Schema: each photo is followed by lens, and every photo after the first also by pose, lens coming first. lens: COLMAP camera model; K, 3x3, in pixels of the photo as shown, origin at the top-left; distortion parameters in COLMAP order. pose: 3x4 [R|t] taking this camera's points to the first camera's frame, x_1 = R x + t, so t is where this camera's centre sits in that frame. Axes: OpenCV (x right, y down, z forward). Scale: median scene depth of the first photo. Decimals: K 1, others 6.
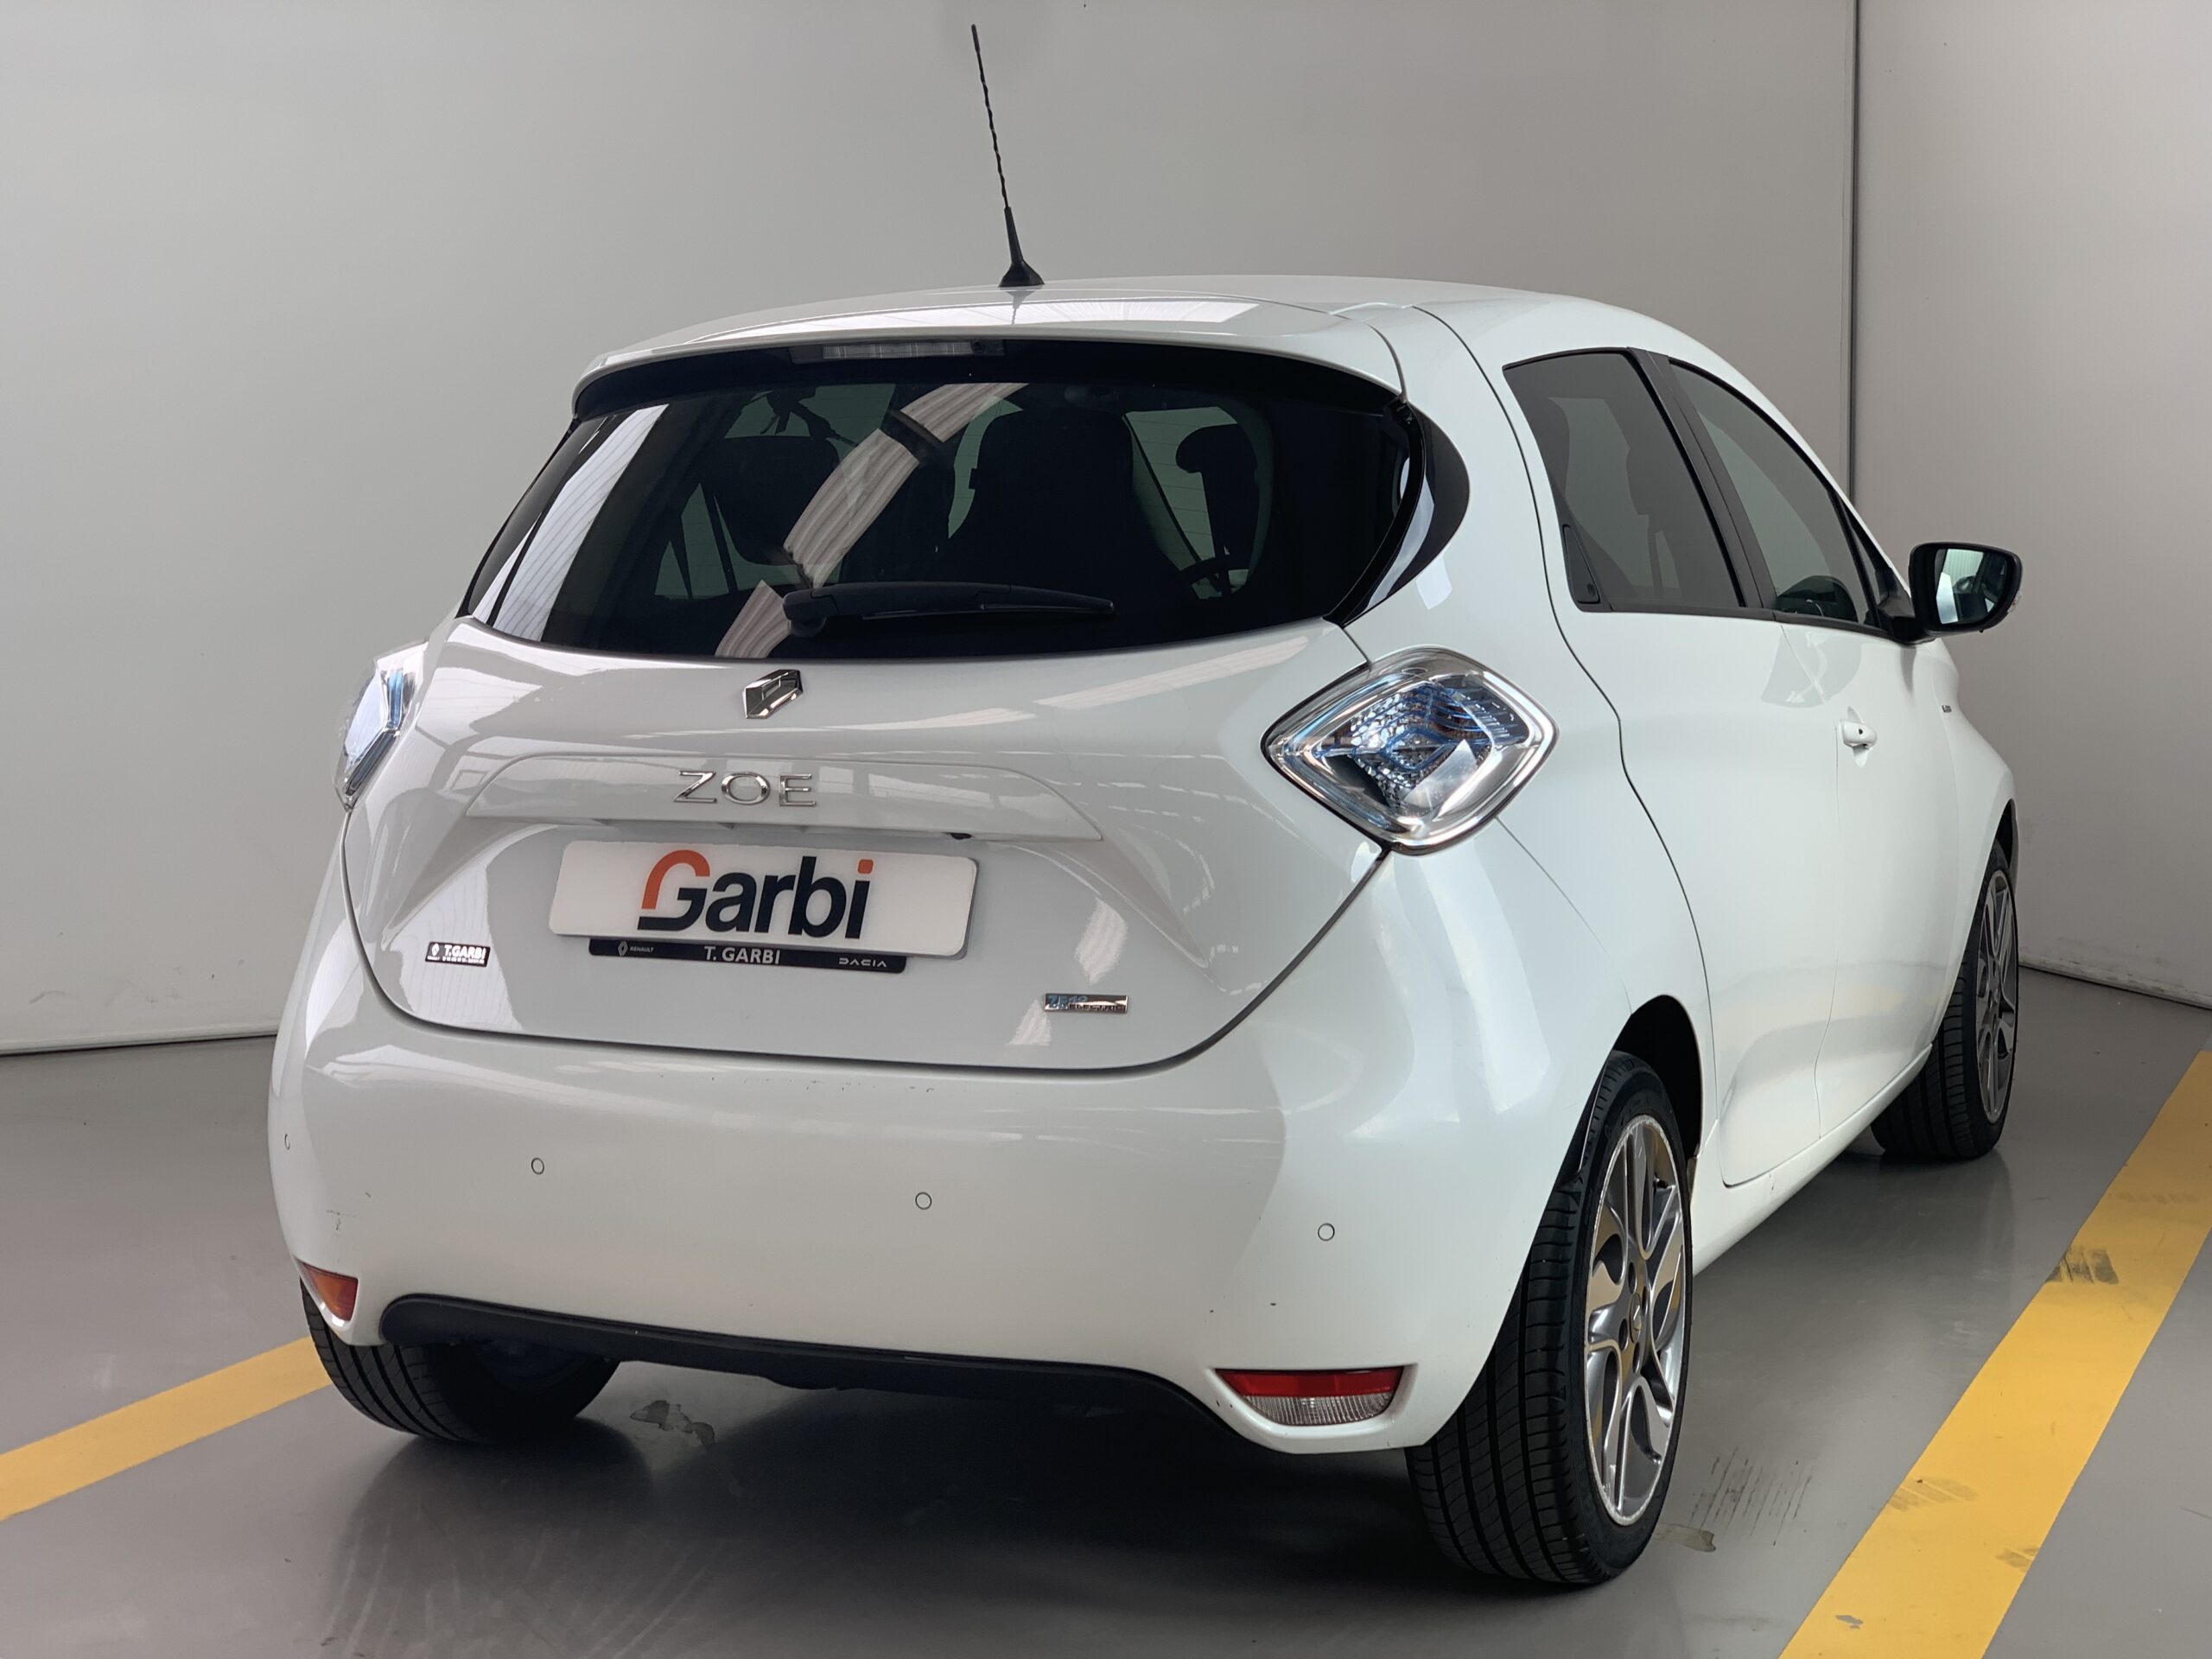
lens RADIAL K [[3463.4, 0, 1122.9], [0, 3463.4, 848.9], [0, 0, 1]] dist [-0.044092, 0.000000]
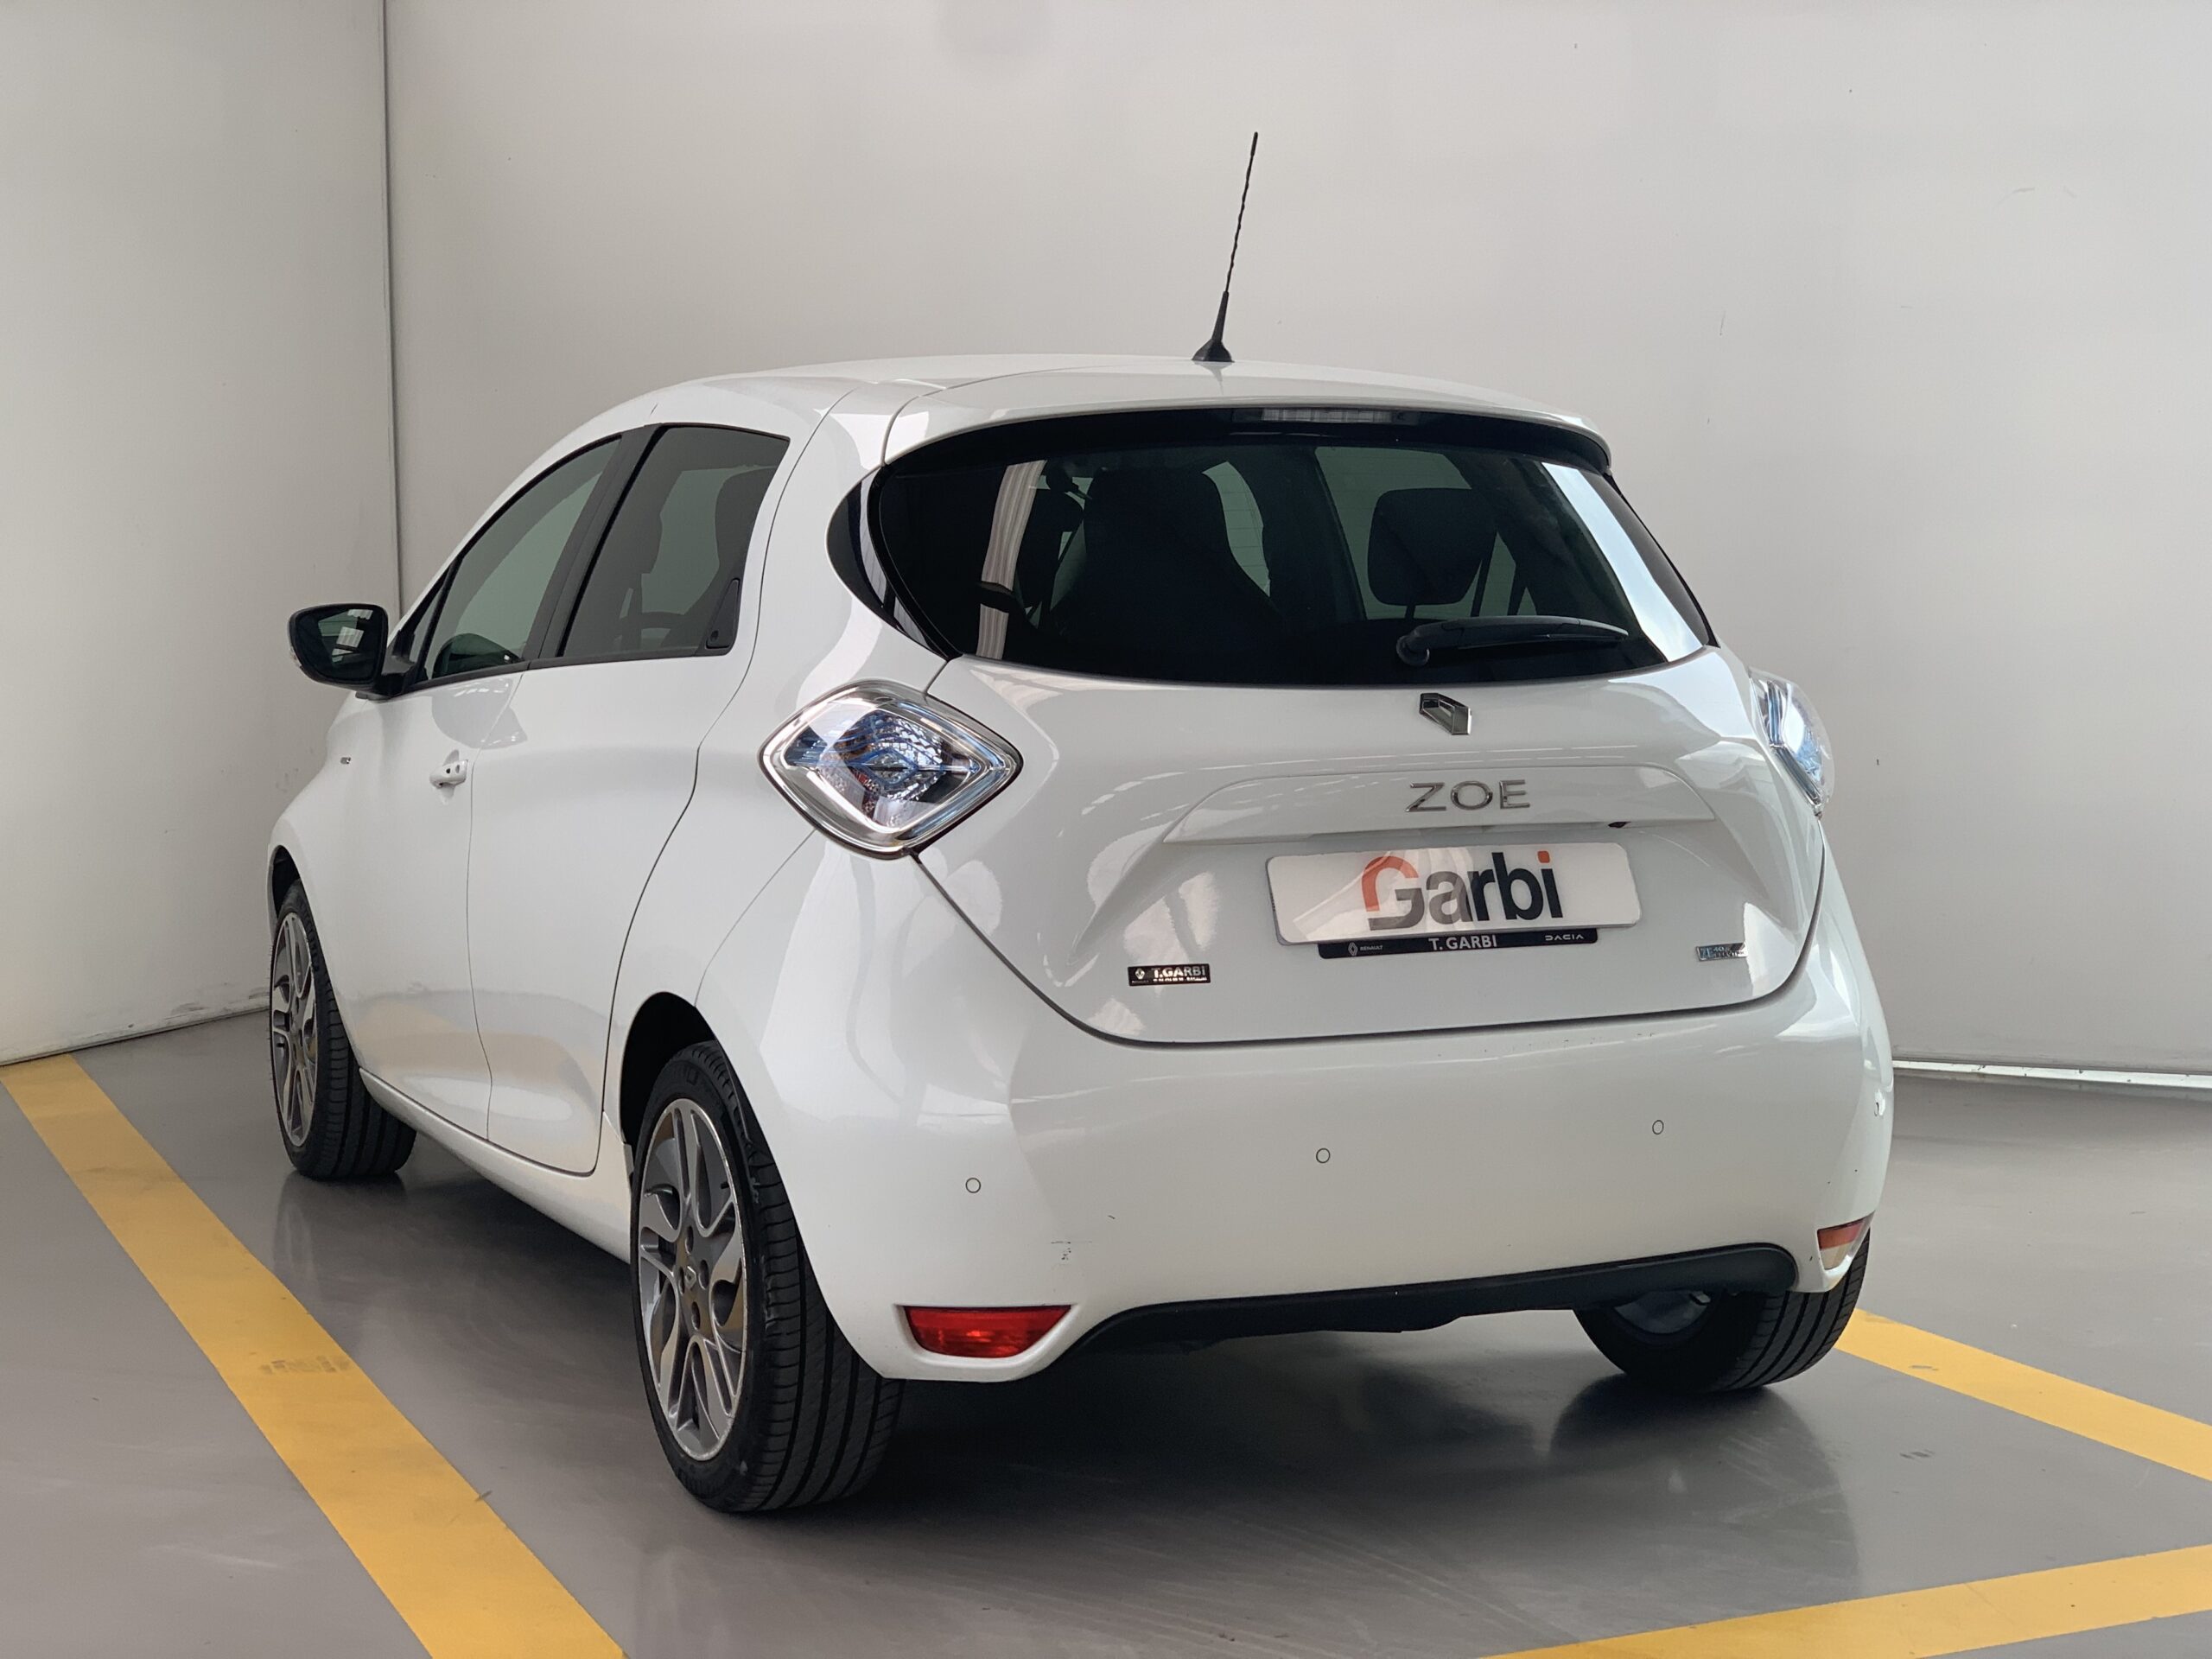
lens RADIAL K [[3463.4, 0, 1104.0], [0, 3463.4, 813.0], [0, 0, 1]] dist [-0.044092, 0.000000]
pose [[0.658865, -0.051191, 0.750517, -1.043074], [0.076144, 0.997096, 0.001164, -0.022321], [-0.748398, 0.056381, 0.660850, 0.332302]]
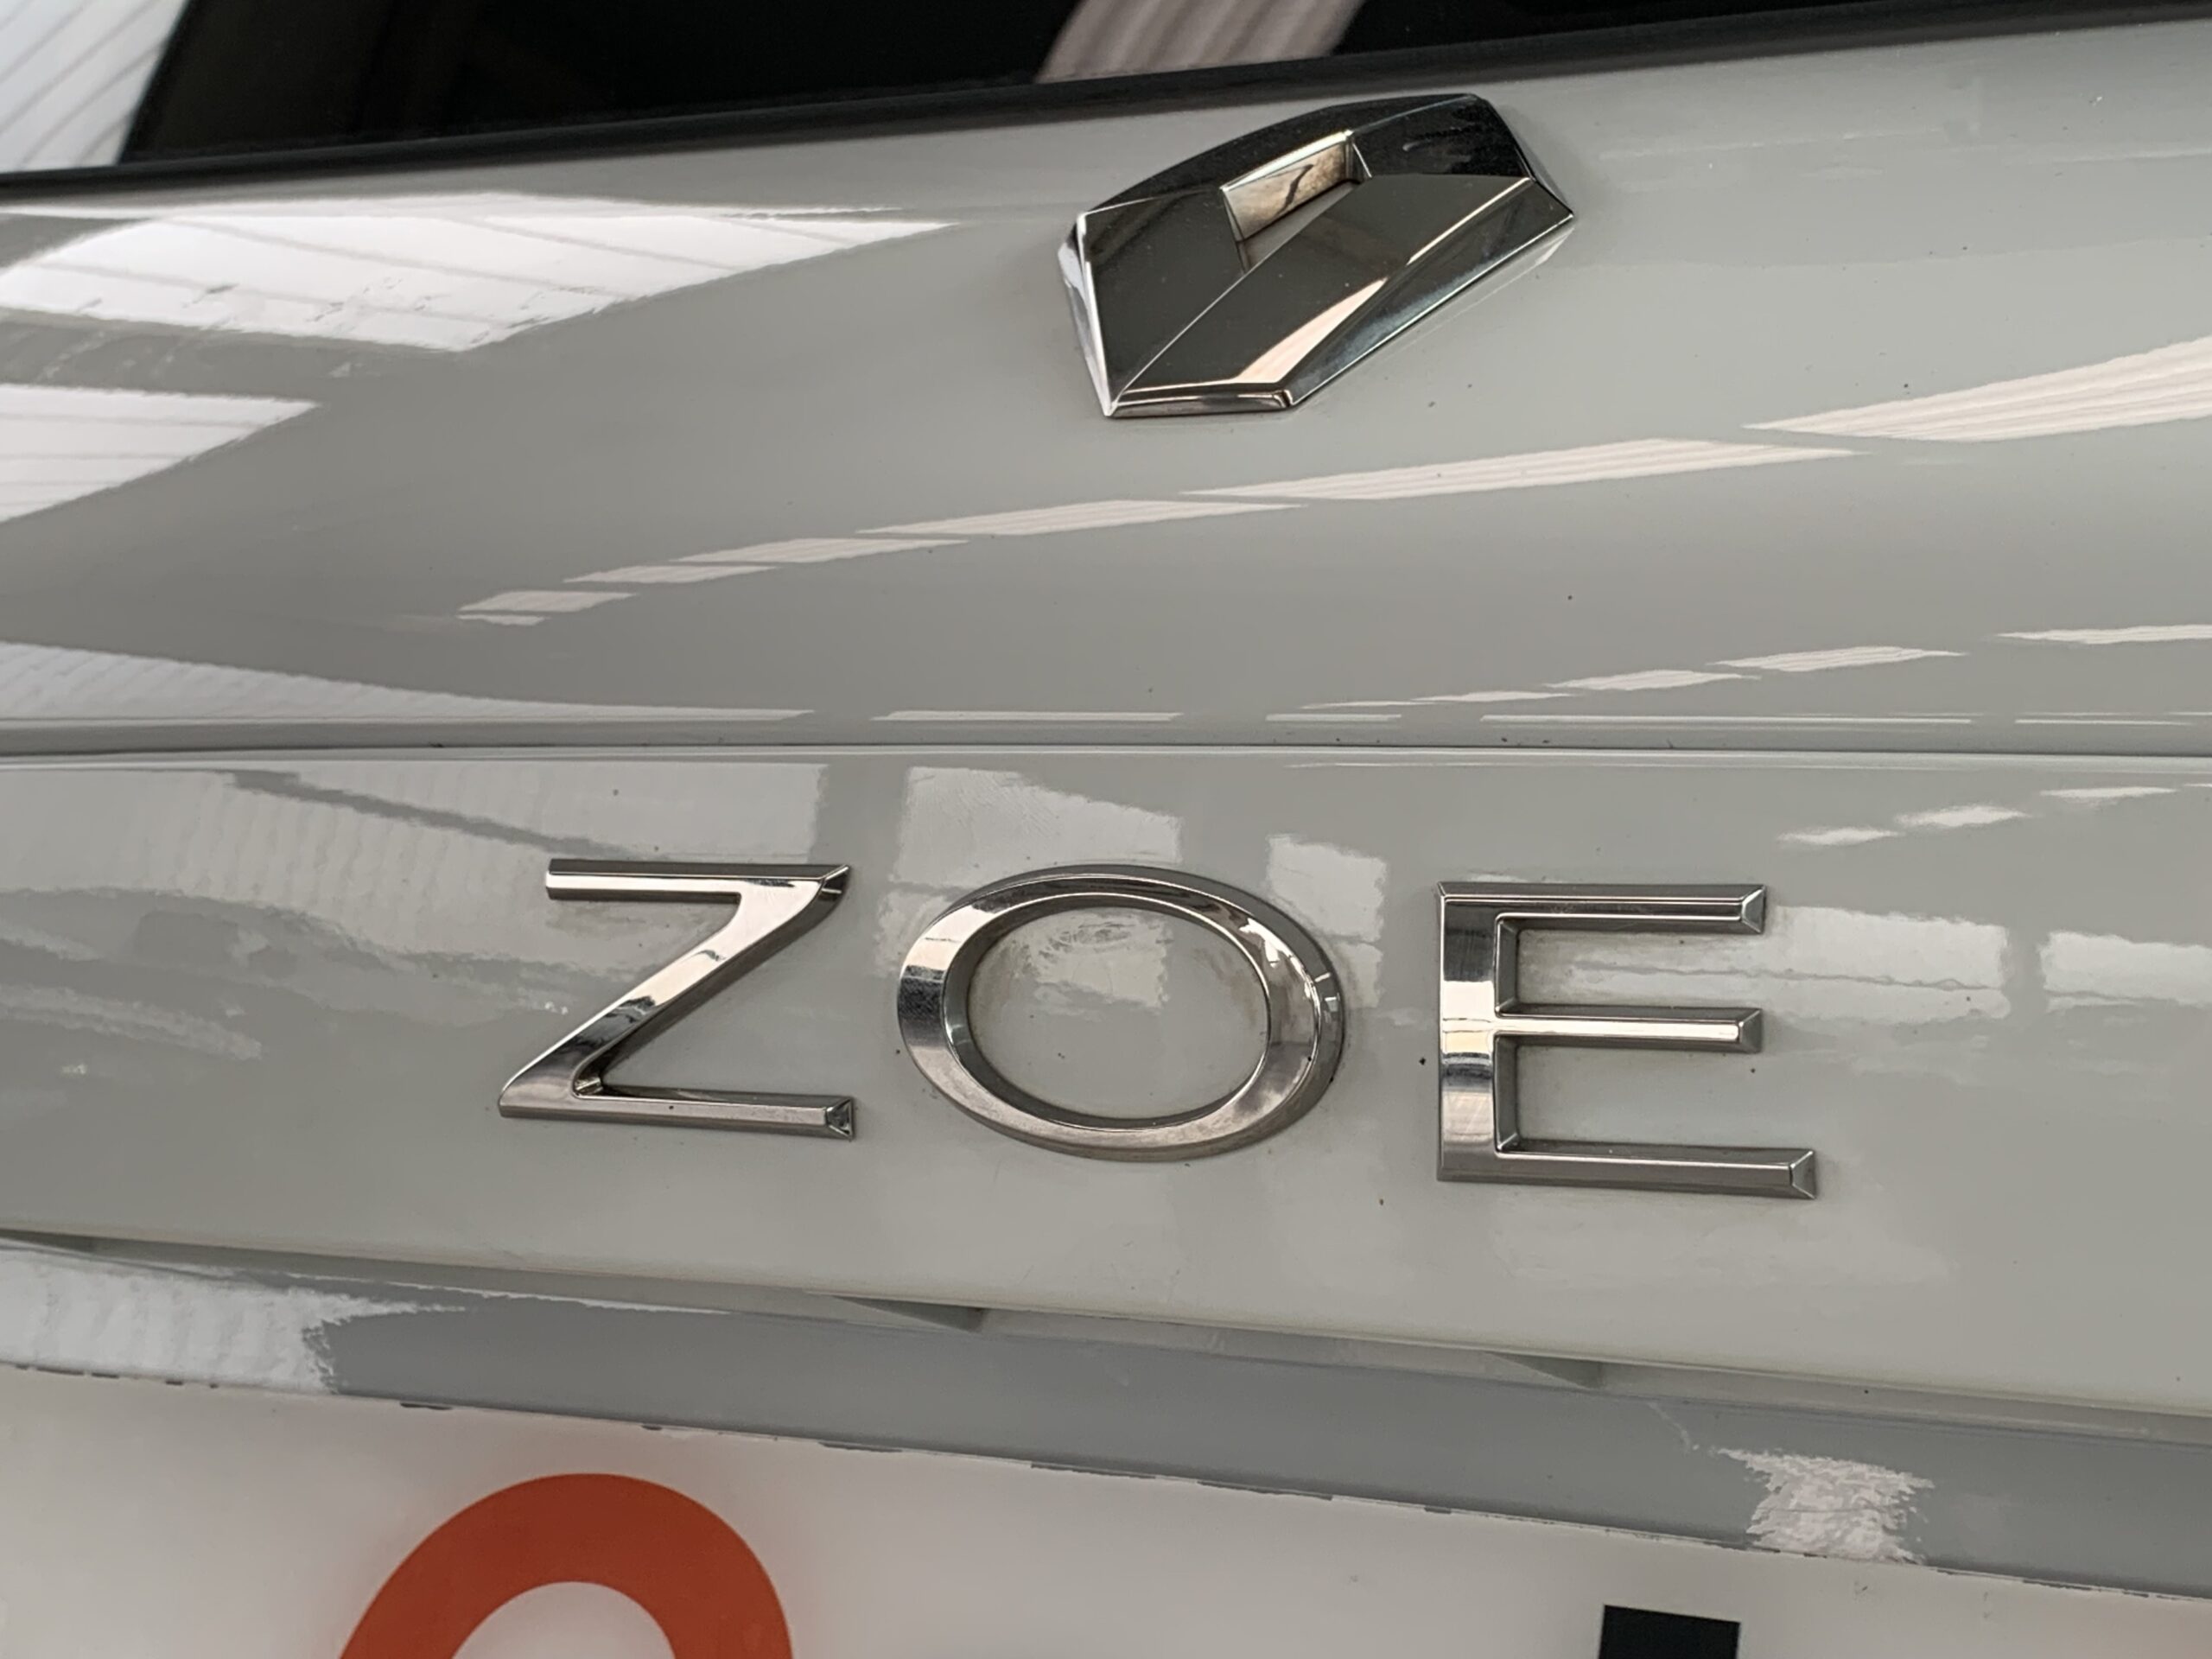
lens RADIAL K [[3463.4, 0, 1104.7], [0, 3463.4, 828.4], [0, 0, 1]] dist [-0.044092, 0.000000]
pose [[0.999929, -0.008642, -0.008197, -0.107960], [0.008443, 0.999676, -0.023995, -0.020881], [0.008402, 0.023924, 0.999678, 0.880811]]
